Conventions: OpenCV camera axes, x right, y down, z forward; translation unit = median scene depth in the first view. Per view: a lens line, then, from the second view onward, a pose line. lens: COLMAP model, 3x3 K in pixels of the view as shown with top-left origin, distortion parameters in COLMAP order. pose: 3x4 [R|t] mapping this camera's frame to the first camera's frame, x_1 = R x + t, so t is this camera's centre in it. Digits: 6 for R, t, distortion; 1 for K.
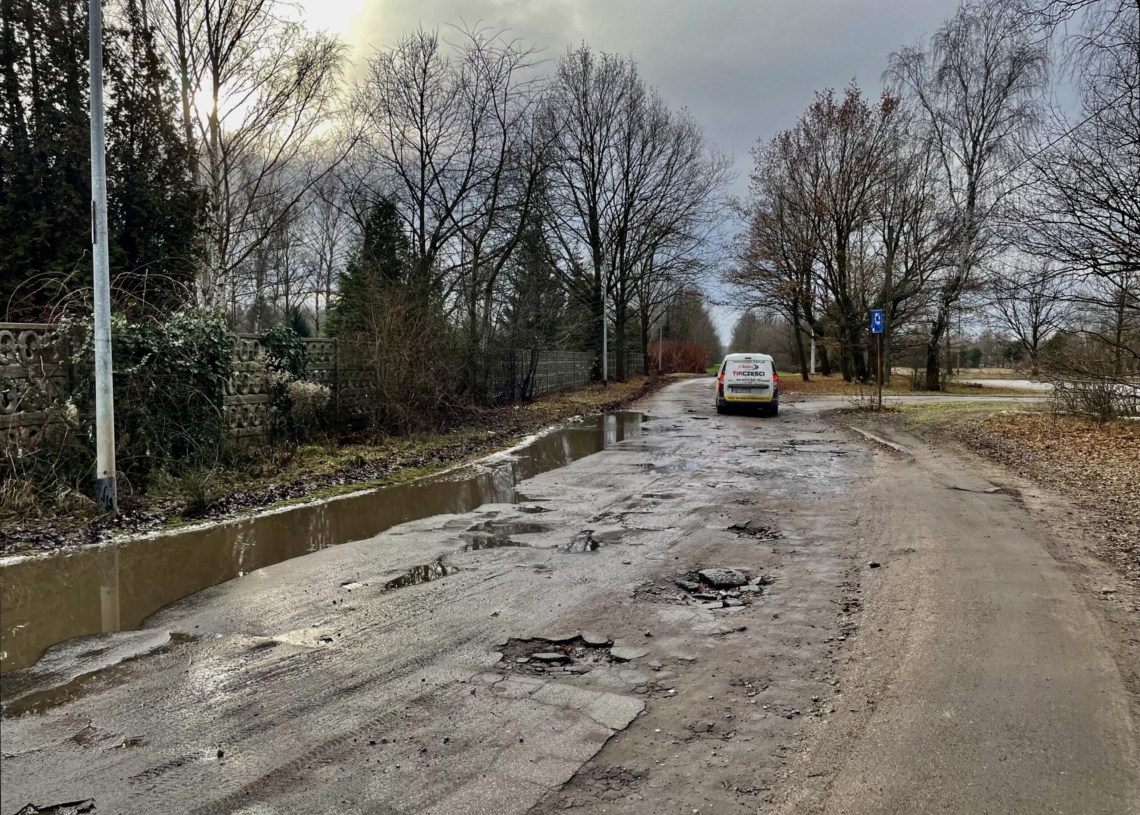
lens RADIAL K [[792.7, 0, 570.0], [0, 792.7, 407.5], [0, 0, 1]] dist [0.004304, -0.001832]
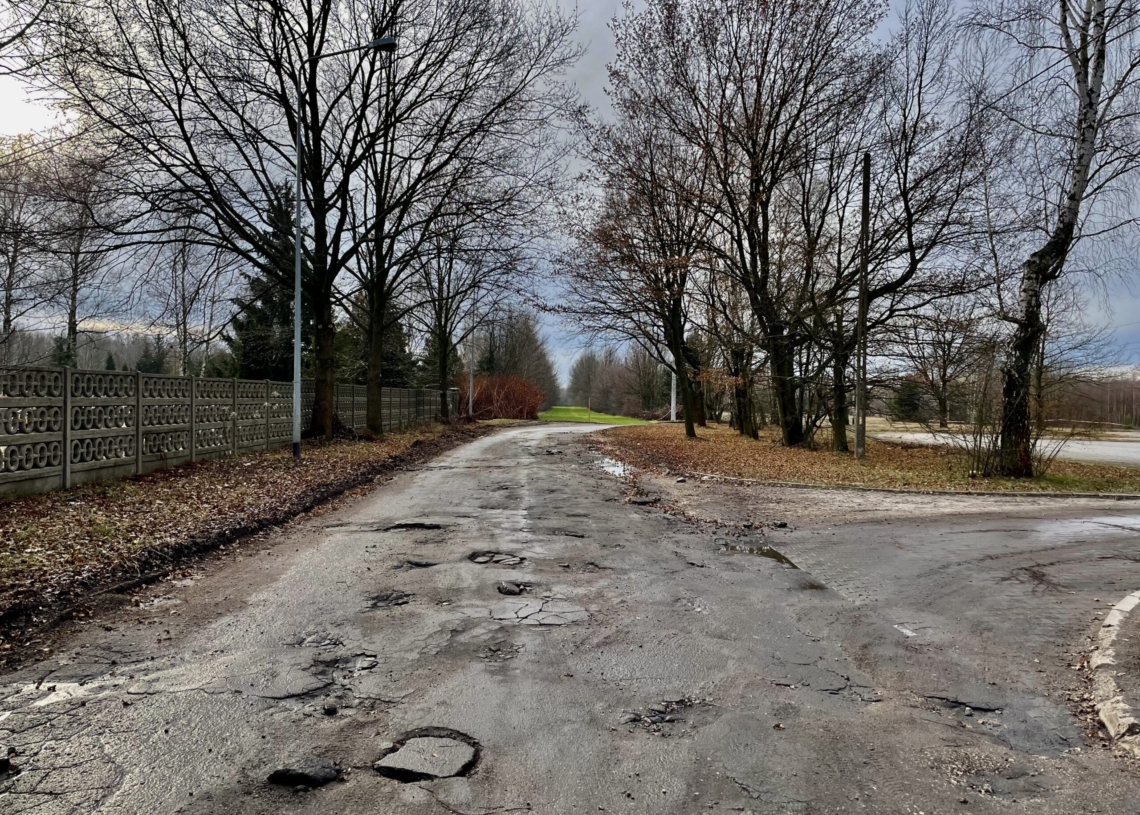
lens RADIAL K [[792.7, 0, 570.0], [0, 792.7, 407.5], [0, 0, 1]] dist [0.004304, -0.001832]
pose [[0.979485, 0.014763, 0.200976, 0.059433], [-0.004248, 0.998604, -0.052649, -0.017593], [-0.201472, 0.050715, 0.978180, 0.301374]]
